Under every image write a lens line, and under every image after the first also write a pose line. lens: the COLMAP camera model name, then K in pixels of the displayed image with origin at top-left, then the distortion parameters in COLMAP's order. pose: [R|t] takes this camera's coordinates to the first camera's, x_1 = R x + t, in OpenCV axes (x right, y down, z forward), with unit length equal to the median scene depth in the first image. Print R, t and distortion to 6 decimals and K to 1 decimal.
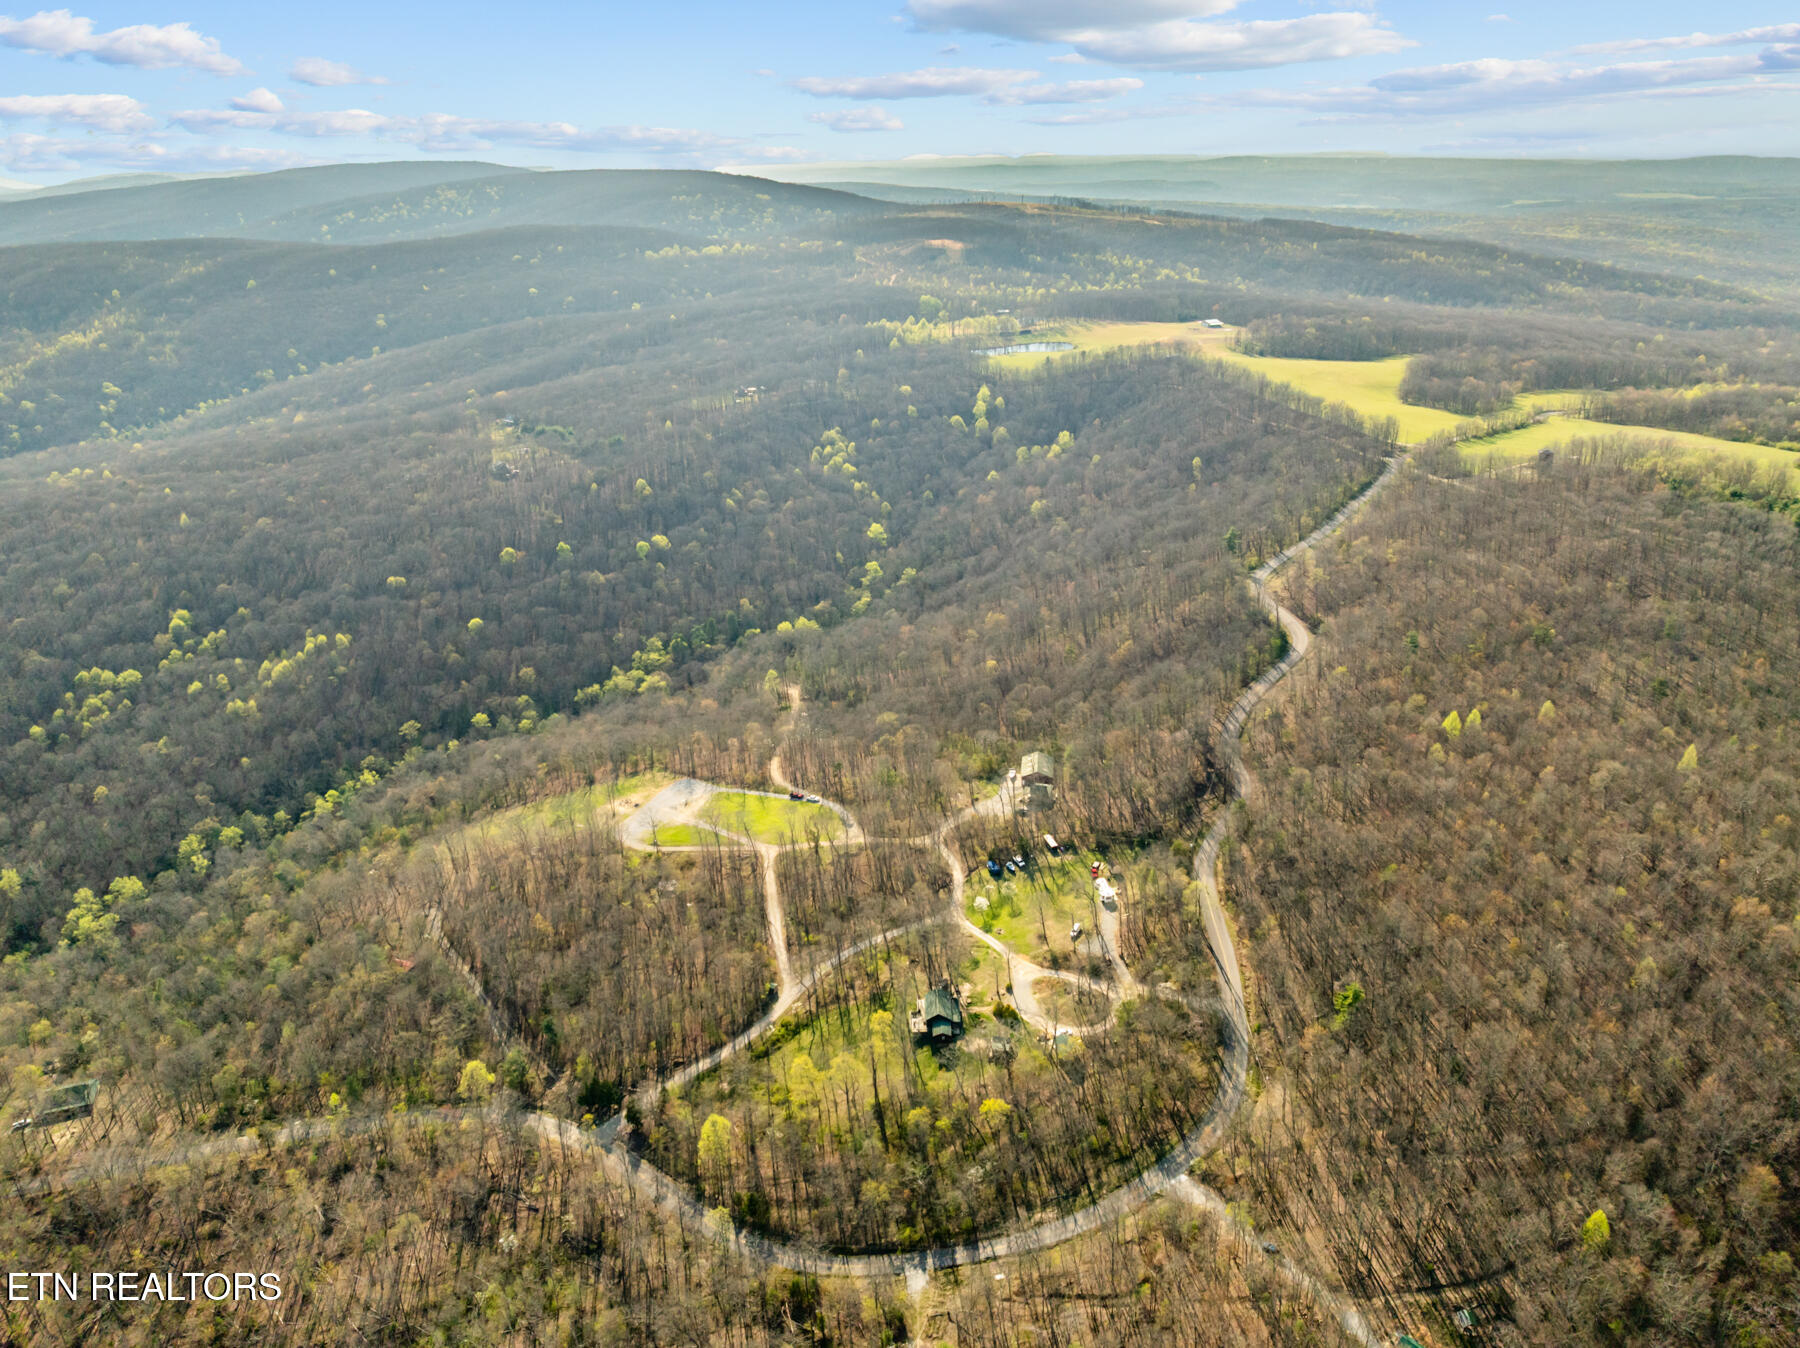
lens RADIAL K [[1283.9, 0, 868.9], [0, 1283.9, 670.8], [0, 0, 1]] dist [-0.037276, 0.003271]
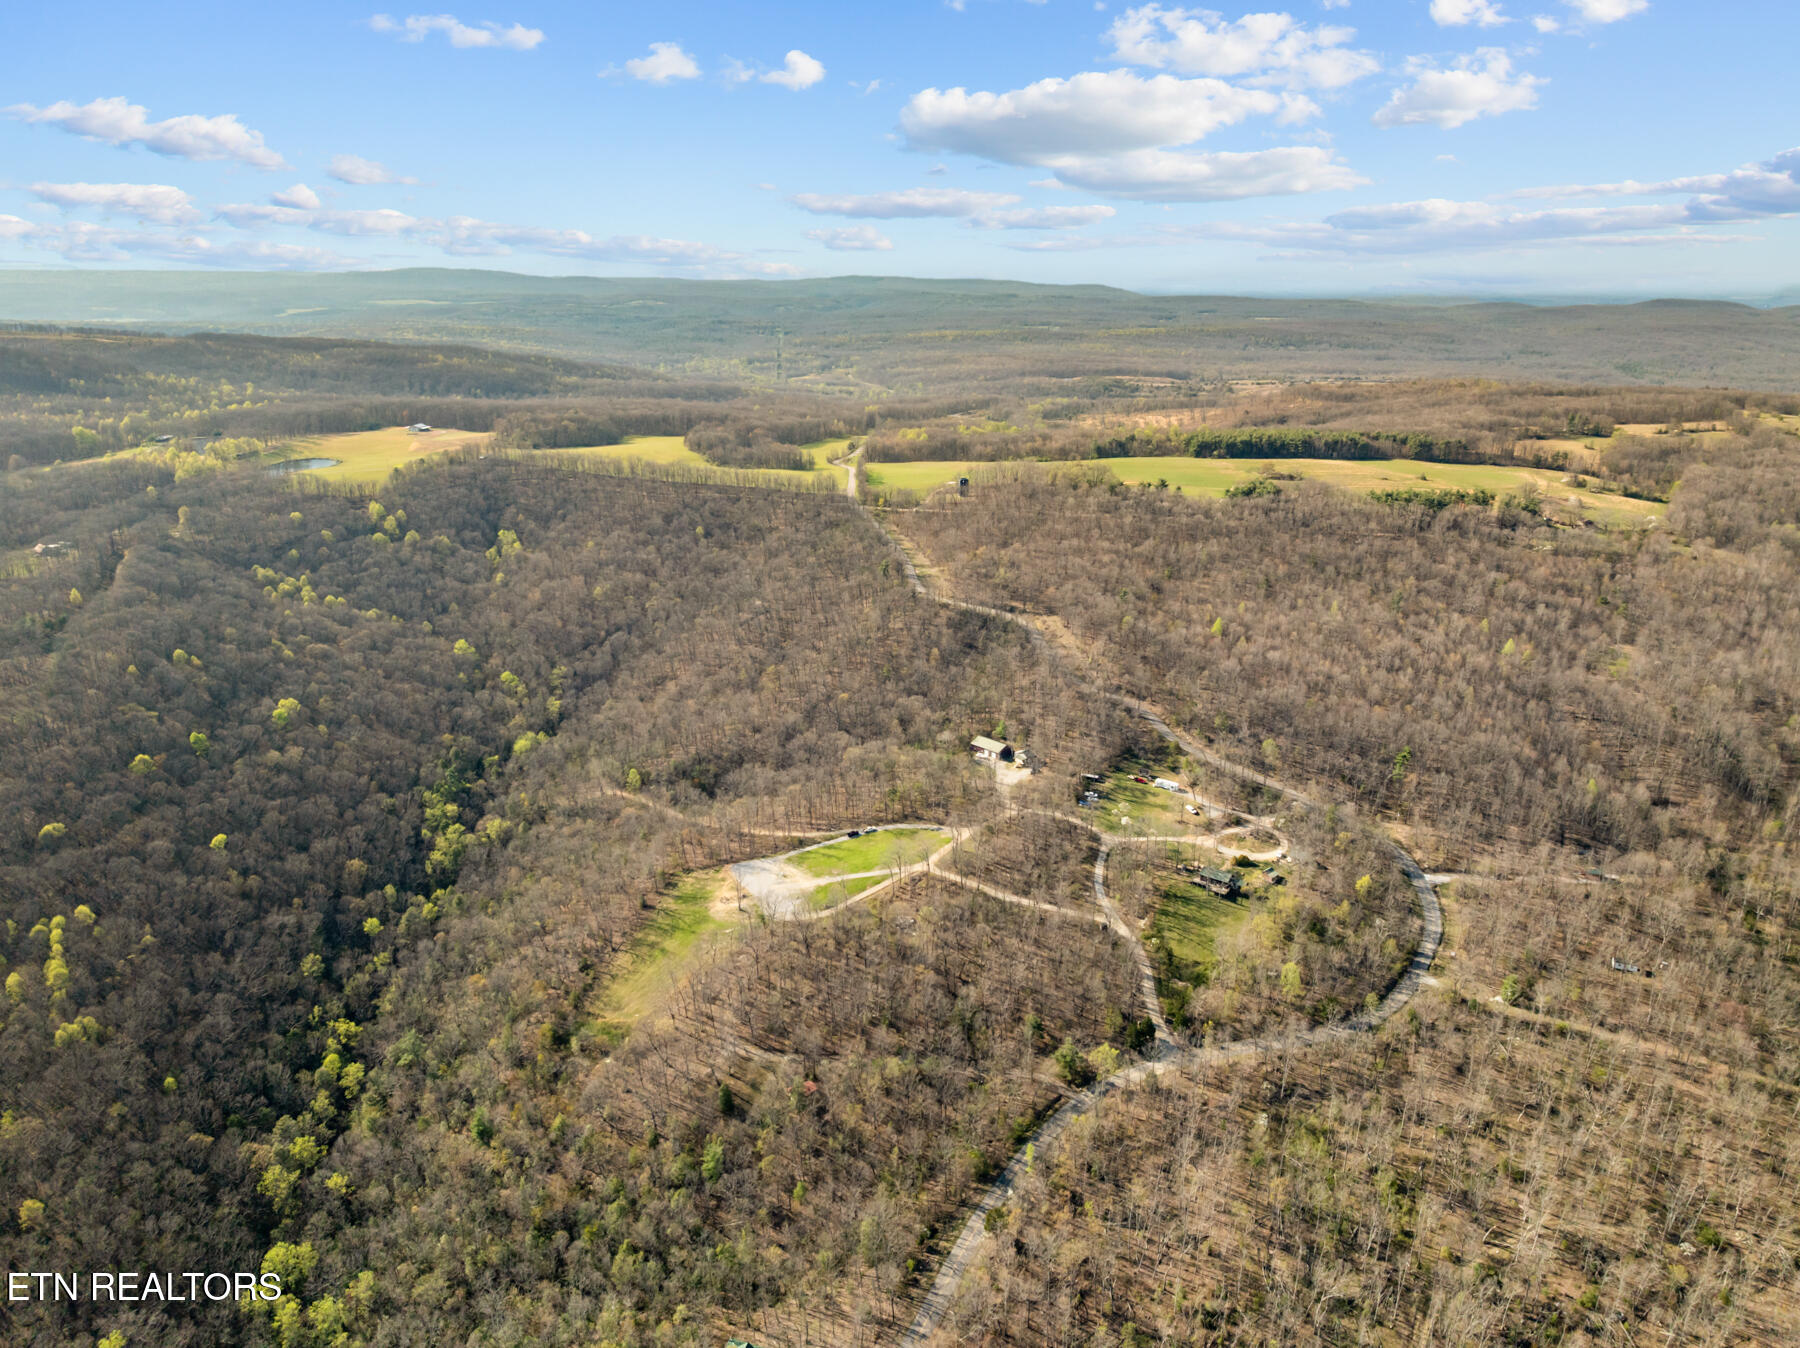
lens RADIAL K [[1250.2, 0, 891.6], [0, 1250.2, 676.2], [0, 0, 1]] dist [-0.039646, 0.002486]
pose [[0.619019, -0.226167, 0.752106, -0.877202], [0.277095, 0.958948, 0.060304, -0.095907], [-0.734870, 0.171076, 0.656277, 0.258518]]
